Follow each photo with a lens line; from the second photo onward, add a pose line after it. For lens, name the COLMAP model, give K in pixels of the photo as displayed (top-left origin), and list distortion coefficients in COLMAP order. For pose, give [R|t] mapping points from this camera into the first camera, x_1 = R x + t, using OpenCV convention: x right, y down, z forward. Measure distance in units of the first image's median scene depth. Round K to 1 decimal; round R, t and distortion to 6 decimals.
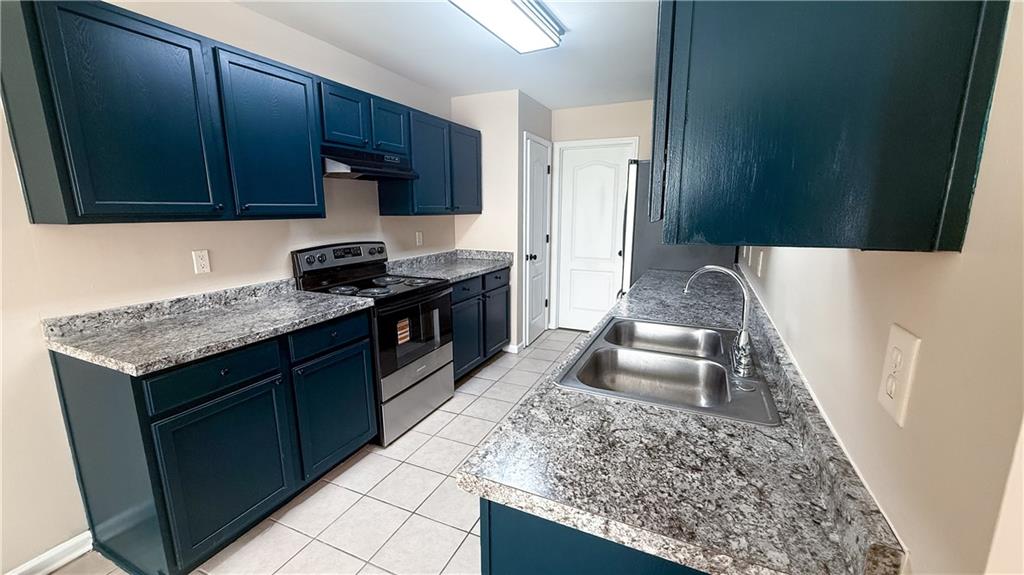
lens RADIAL K [[407.8, 0, 512.6], [0, 407.8, 287.1], [0, 0, 1]] dist [-0.001317, 0.000216]
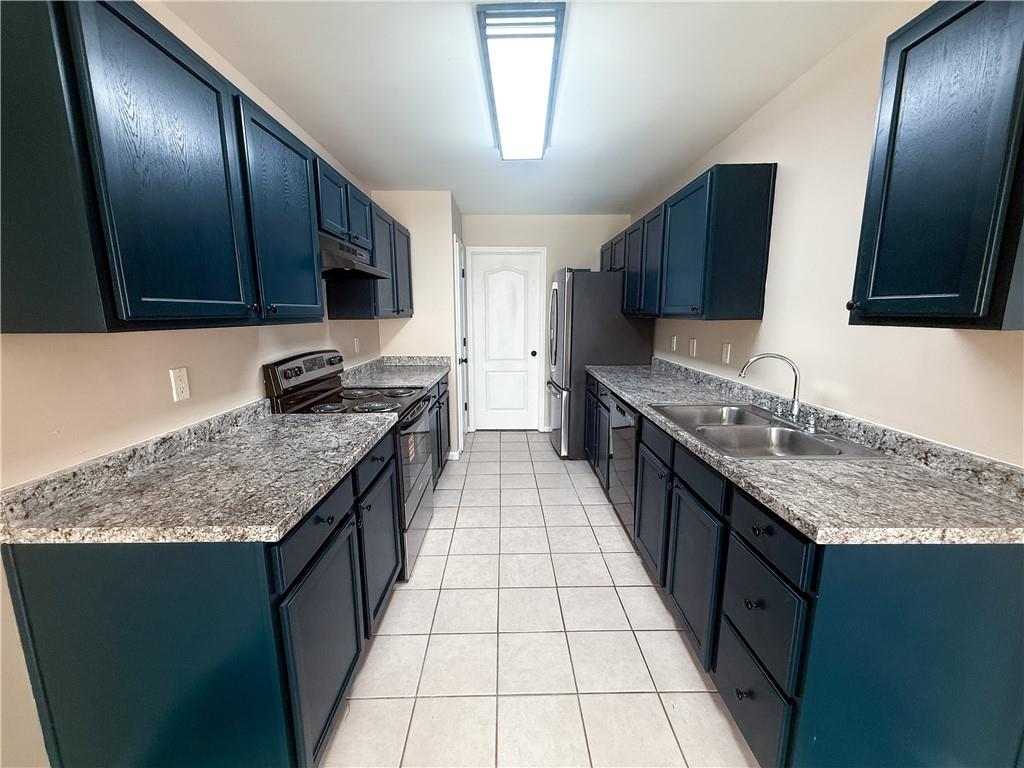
lens RADIAL K [[407.7, 0, 511.4], [0, 407.7, 383.1], [0, 0, 1]] dist [0.000281, 0.000083]
pose [[0.904142, -0.072288, 0.421071, -0.581264], [0.080678, 0.996738, -0.002119, -0.016473], [-0.419545, 0.035887, 0.907025, 0.116161]]
